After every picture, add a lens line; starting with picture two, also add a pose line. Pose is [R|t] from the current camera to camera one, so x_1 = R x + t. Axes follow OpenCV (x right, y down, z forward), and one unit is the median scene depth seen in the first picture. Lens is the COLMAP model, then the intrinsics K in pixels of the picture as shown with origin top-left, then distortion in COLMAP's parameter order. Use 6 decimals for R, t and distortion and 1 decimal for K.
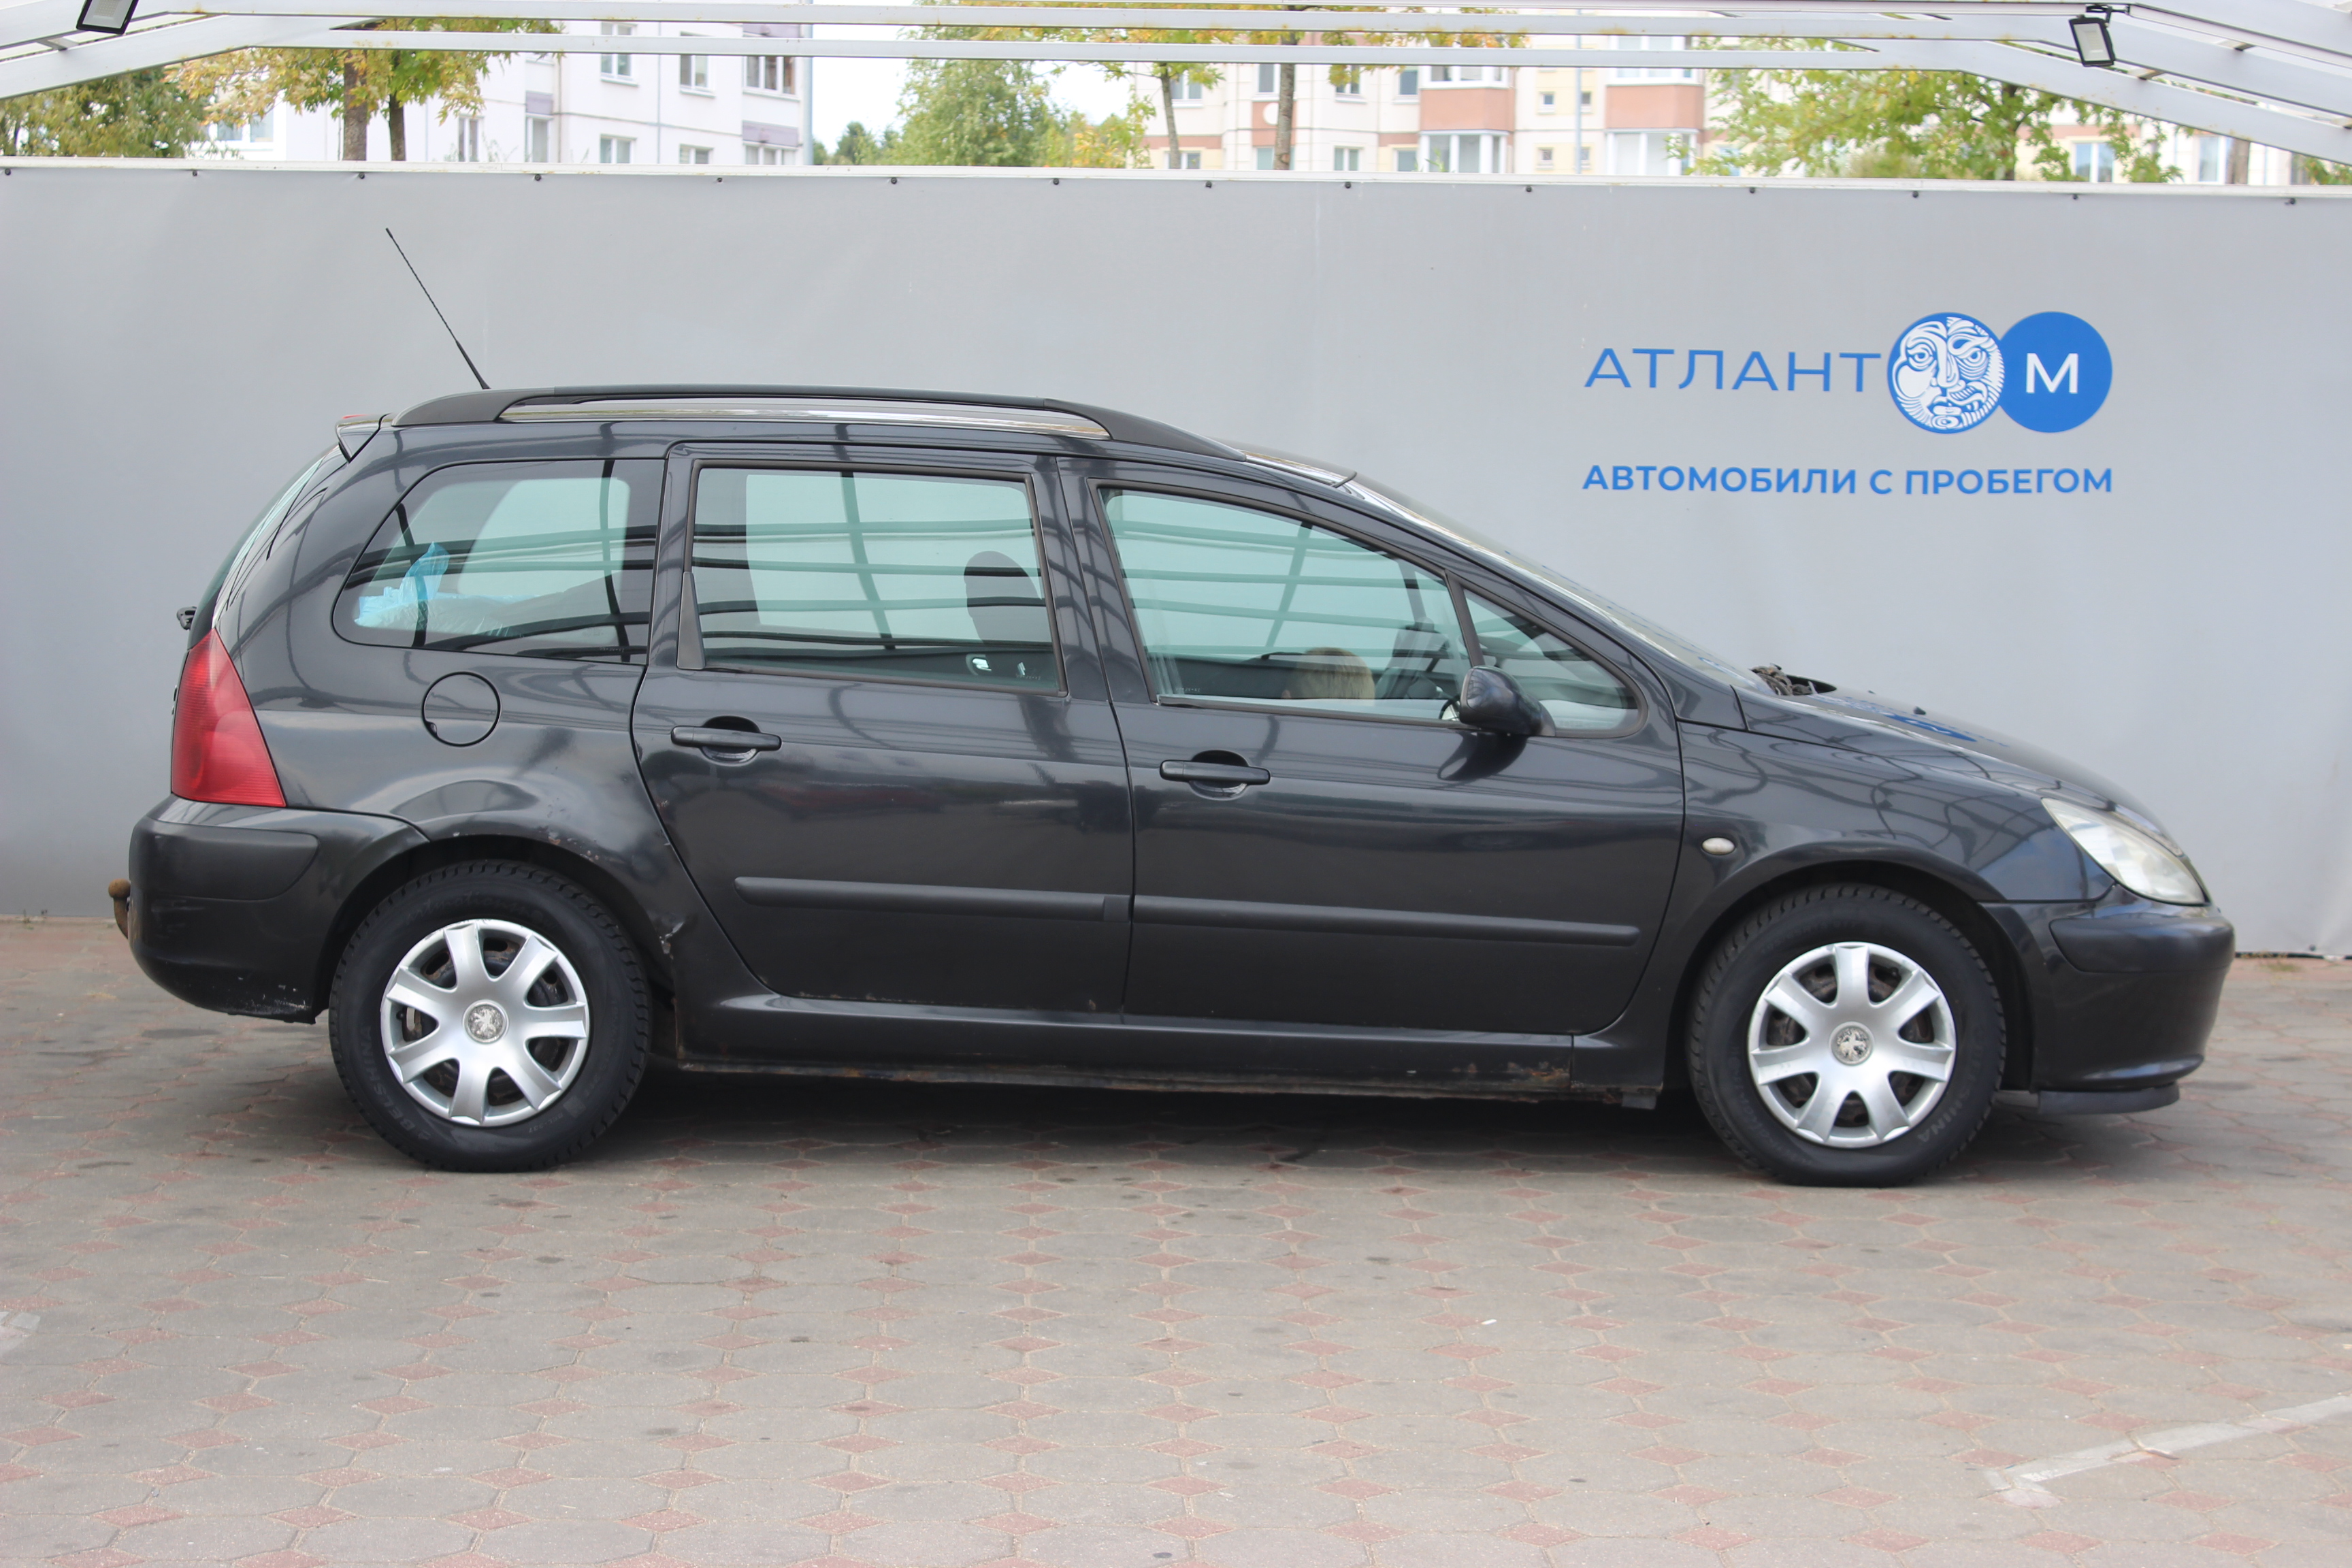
lens RADIAL K [[4724.2, 0, 1175.3], [0, 4724.2, 783.1], [0, 0, 1]] dist [0.099899, 0.000000]
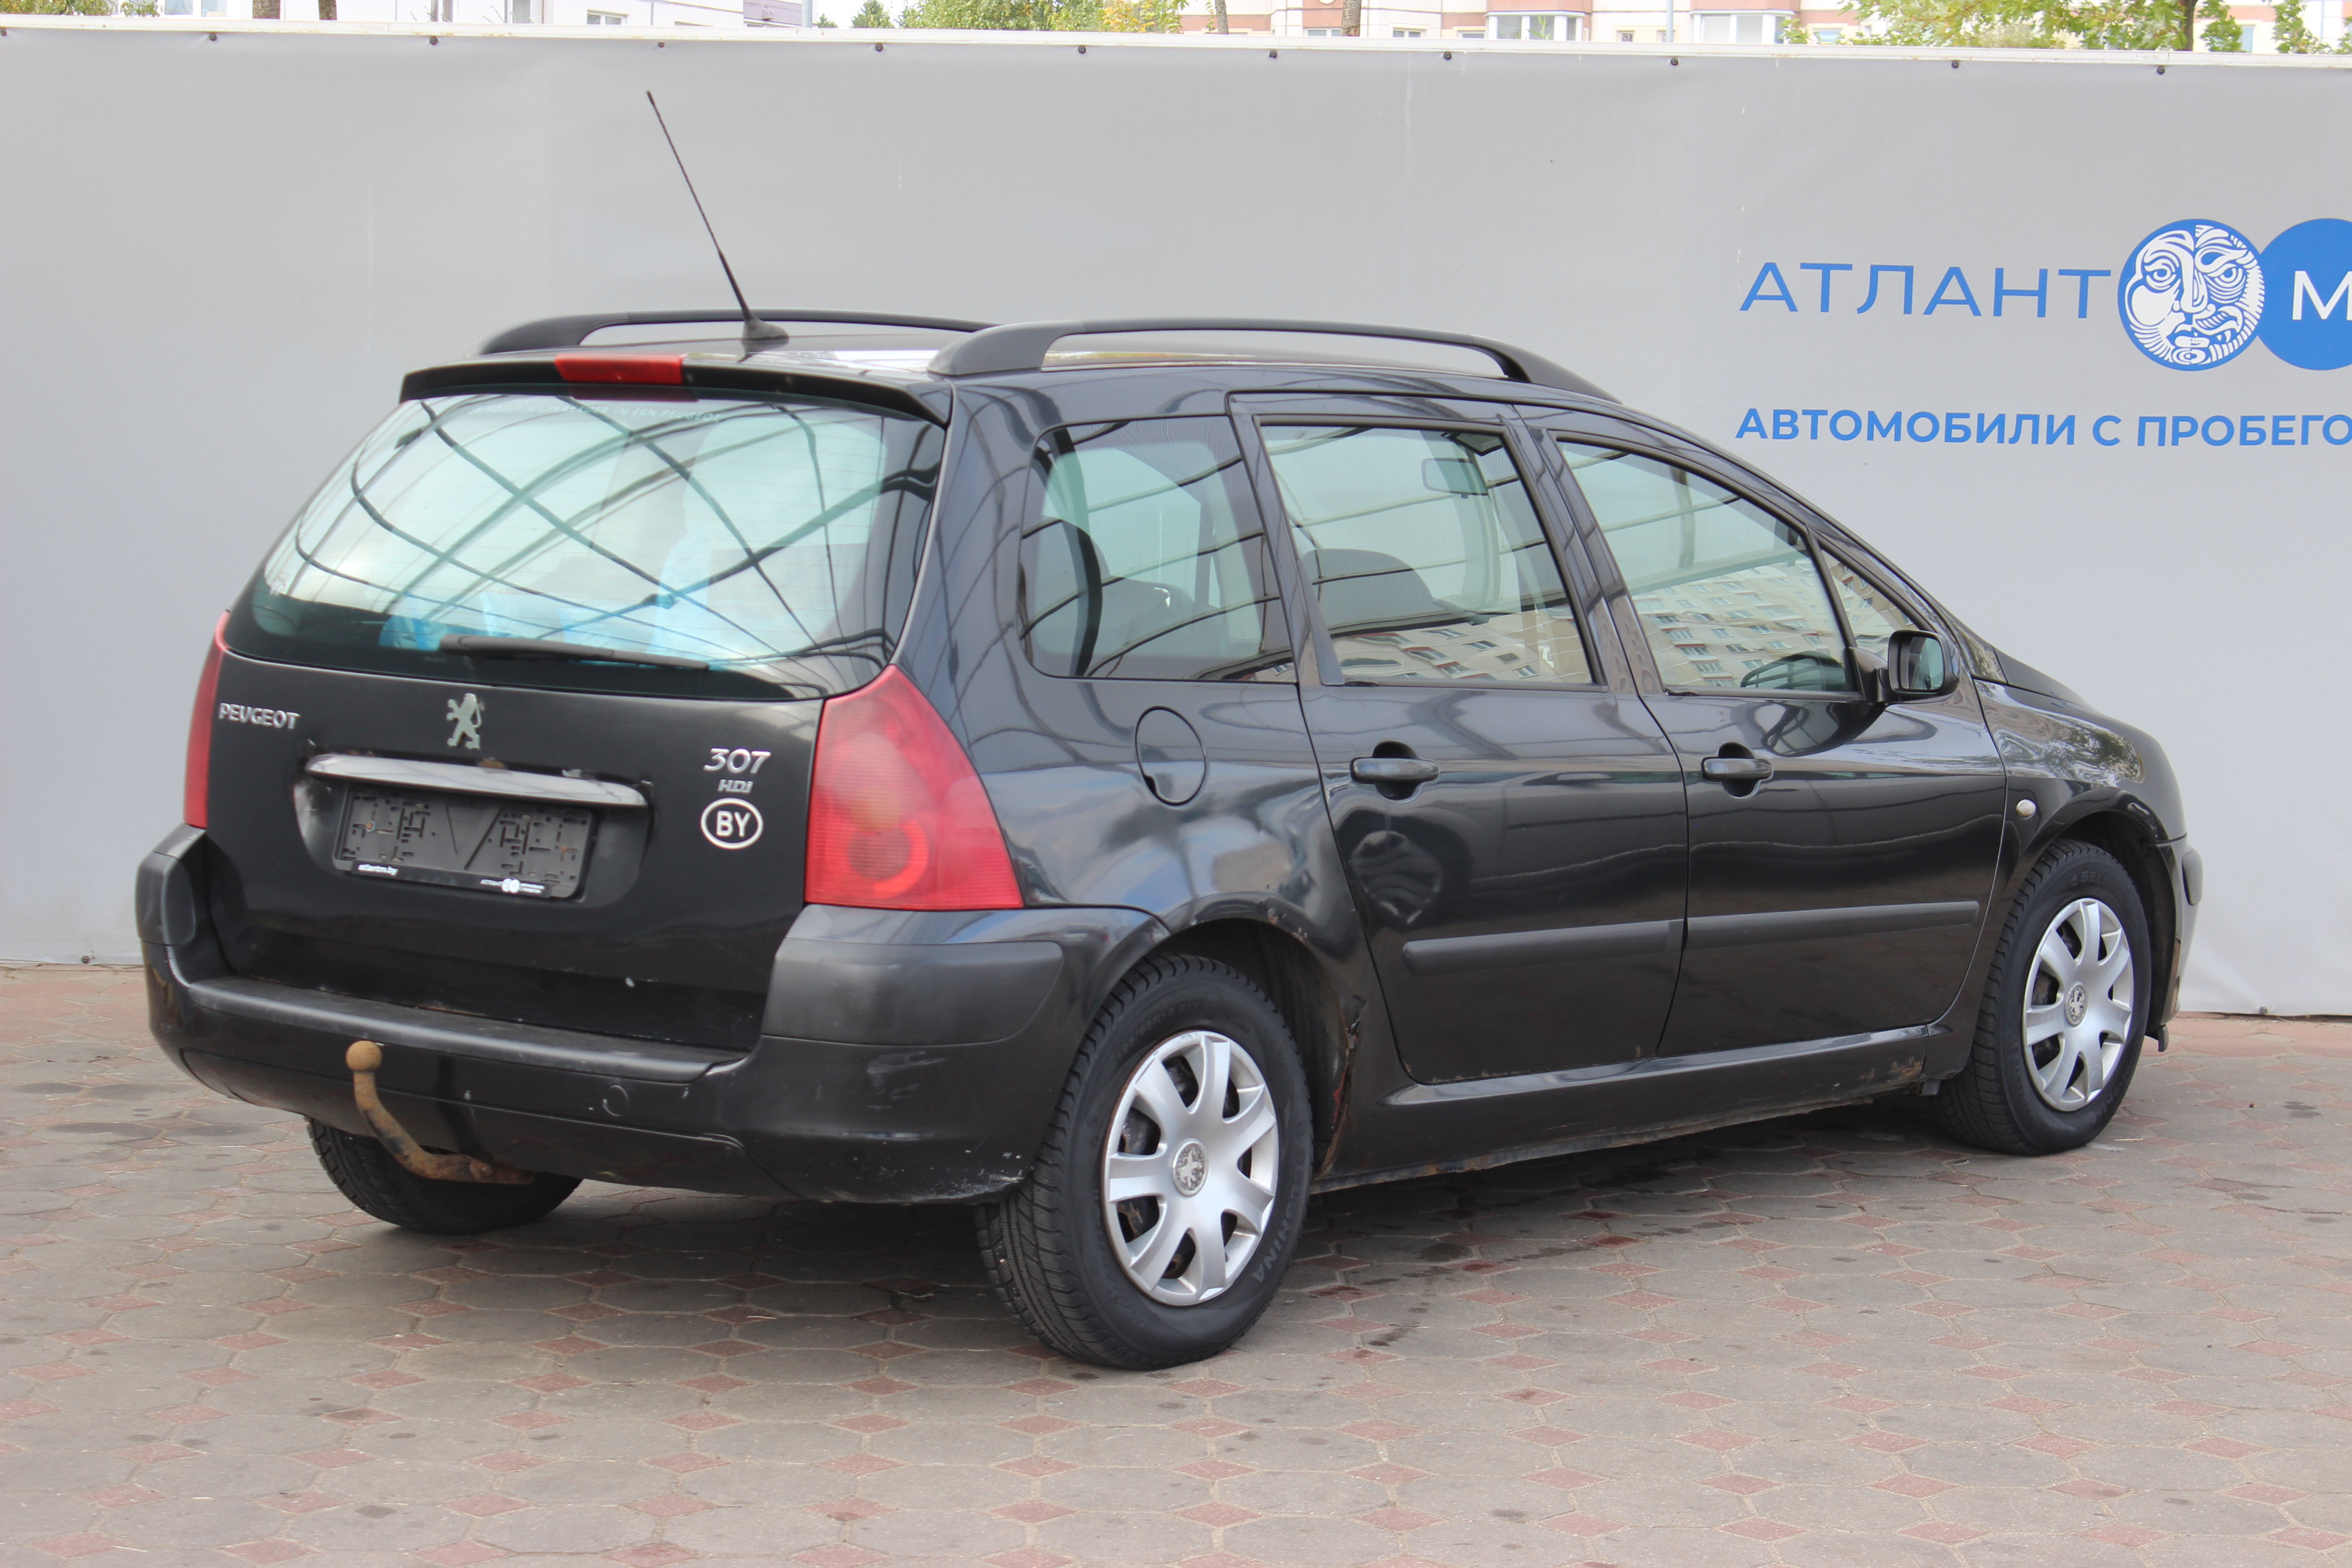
lens RADIAL K [[5011.4, 0, 1181.1], [0, 5011.4, 780.0], [0, 0, 1]] dist [0.133448, 0.000000]
pose [[0.999965, 0.005794, -0.006099, -0.003510], [-0.005708, 0.999885, 0.014040, -0.022641], [0.006180, -0.014004, 0.999883, 0.212464]]
